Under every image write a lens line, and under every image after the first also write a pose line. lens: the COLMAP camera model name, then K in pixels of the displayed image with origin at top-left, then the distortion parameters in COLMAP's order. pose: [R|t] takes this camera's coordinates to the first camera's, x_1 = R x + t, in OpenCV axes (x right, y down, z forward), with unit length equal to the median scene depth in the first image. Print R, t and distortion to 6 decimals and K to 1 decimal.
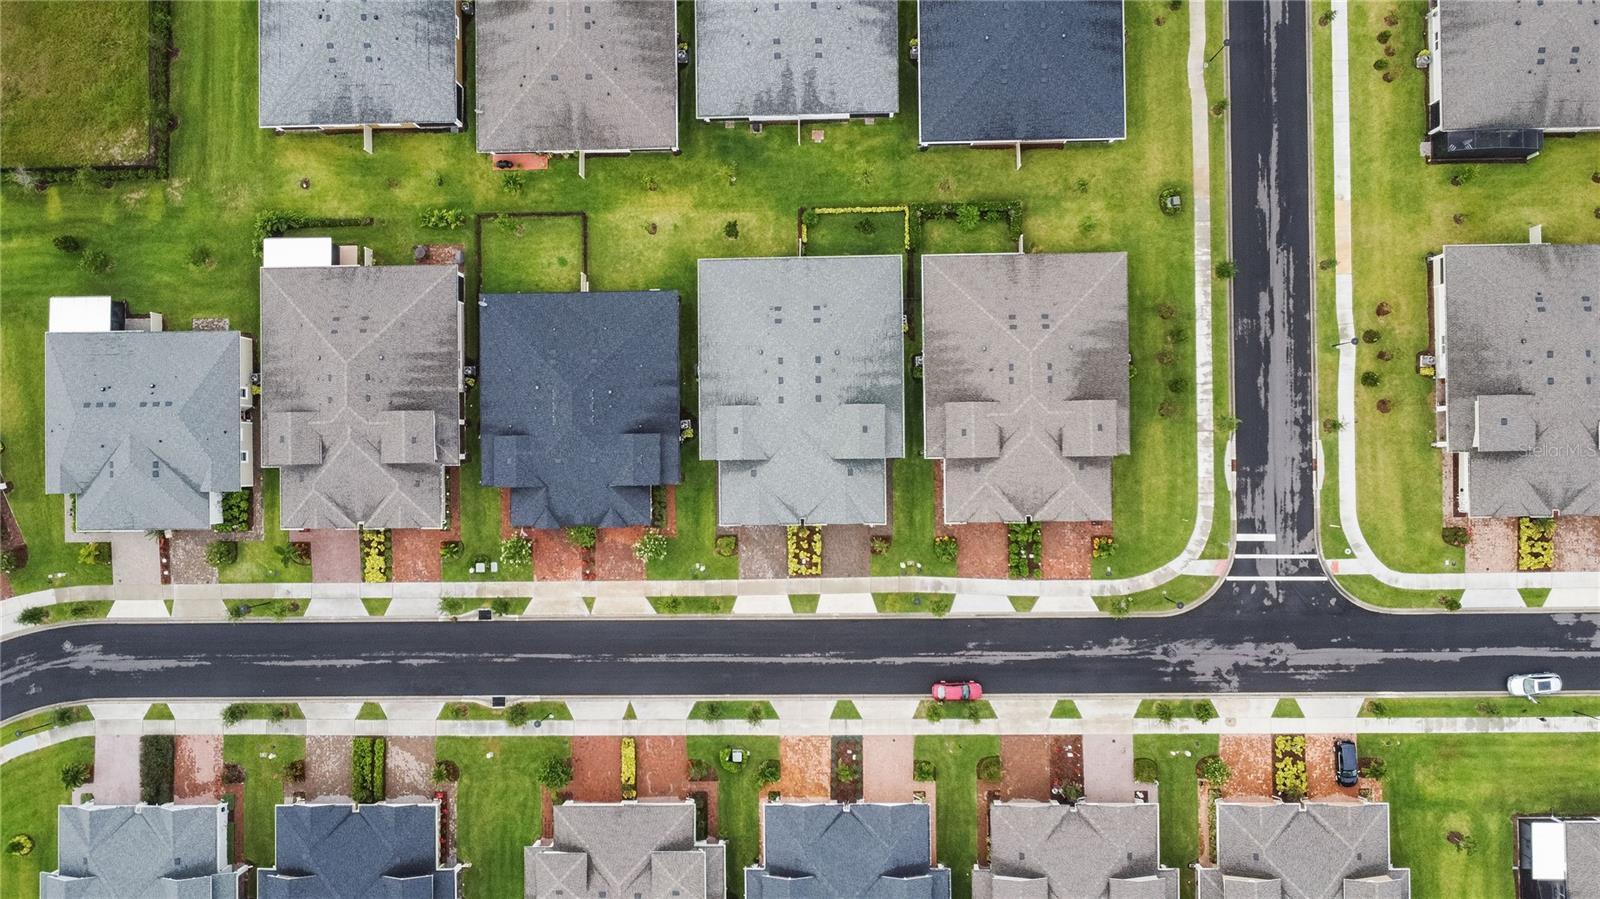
lens RADIAL K [[1195.6, 0, 806.5], [0, 1195.6, 446.3], [0, 0, 1]] dist [0.005909, -0.006347]
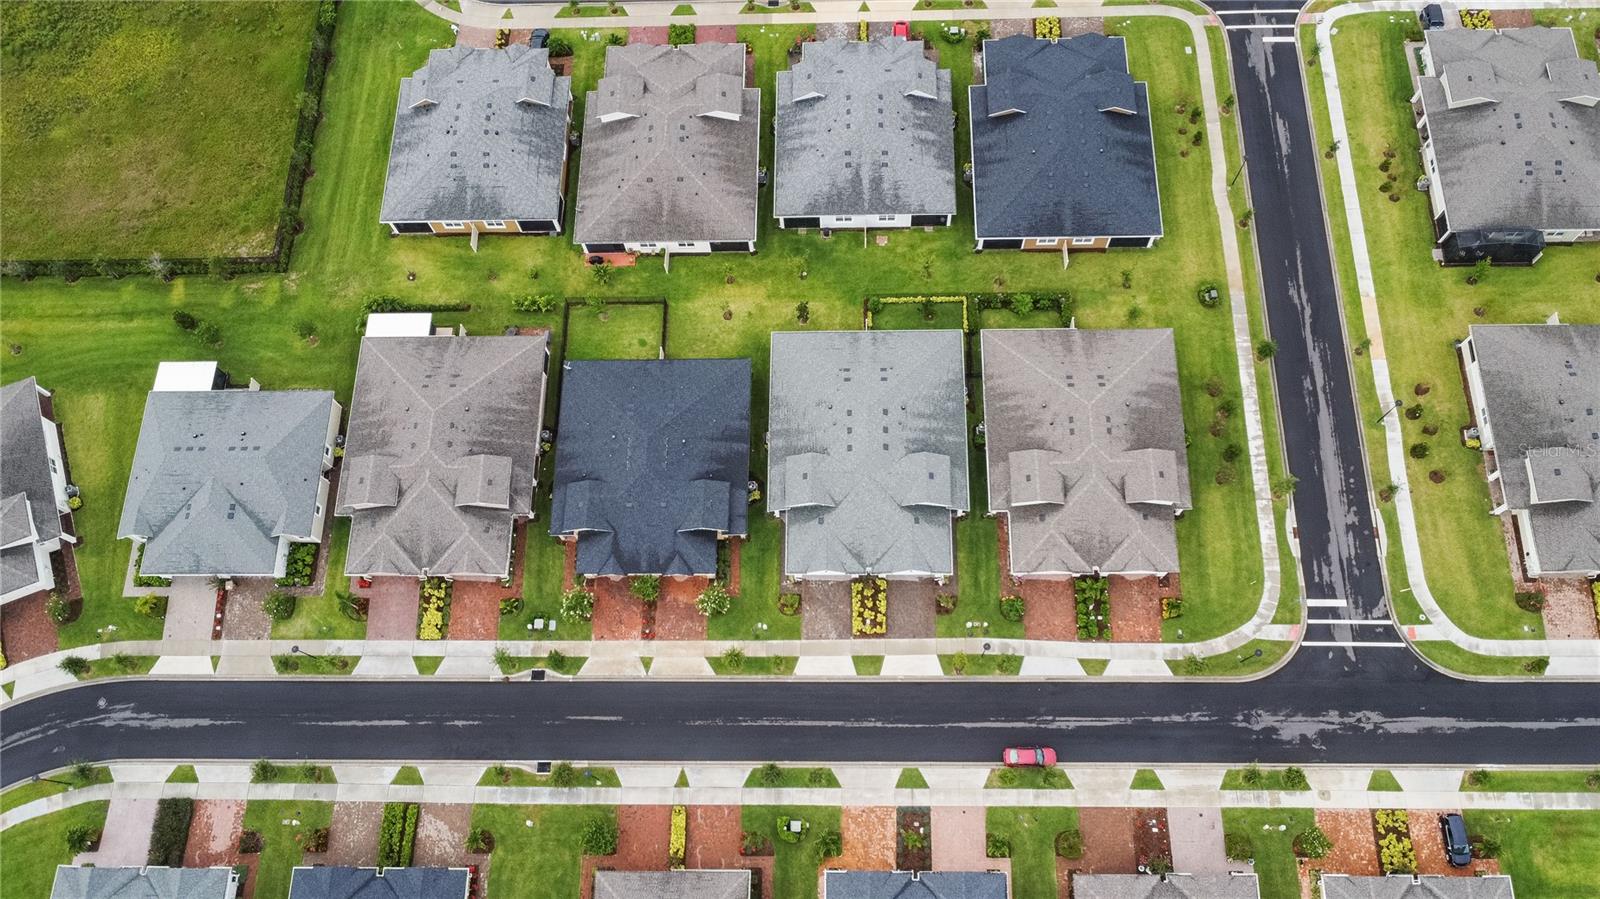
lens RADIAL K [[1195.6, 0, 807.0], [0, 1195.6, 453.3], [0, 0, 1]] dist [0.005909, -0.006347]
pose [[0.999791, 0.018326, -0.009049, -0.046264], [-0.020299, 0.941834, -0.335465, 0.298418], [0.002375, 0.335578, 0.942009, 0.027037]]
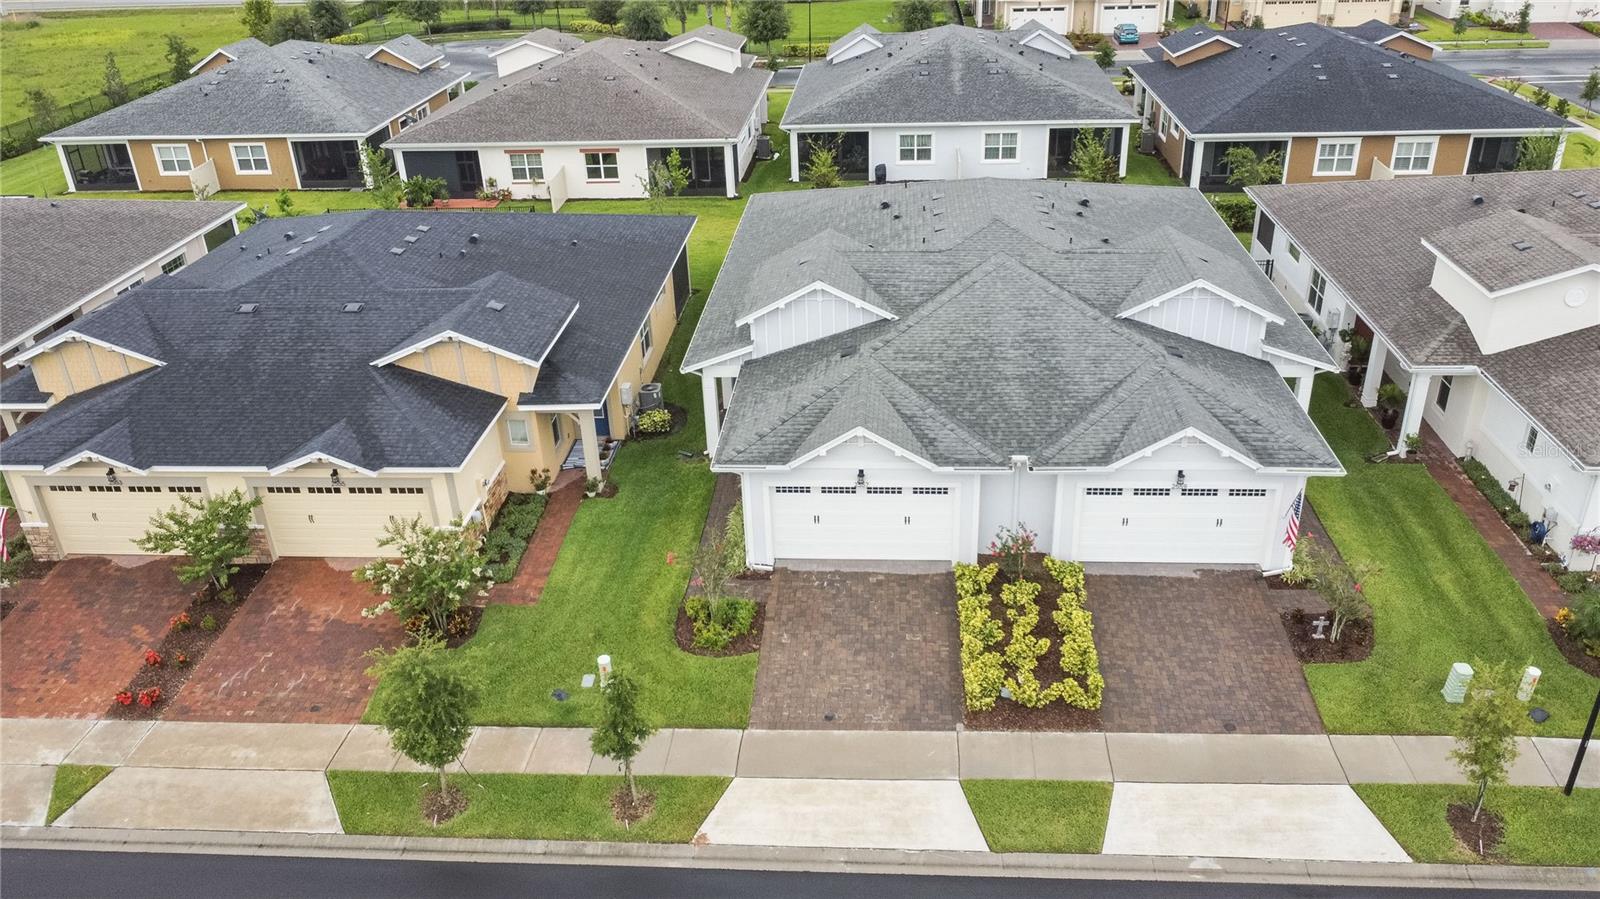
lens RADIAL K [[1195.6, 0, 808.2], [0, 1195.6, 445.8], [0, 0, 1]] dist [0.005909, -0.006347]
pose [[0.996610, 0.044720, -0.069049, -0.031449], [-0.081861, 0.455891, -0.886263, 0.294625], [-0.008155, 0.888912, 0.458006, 0.851662]]
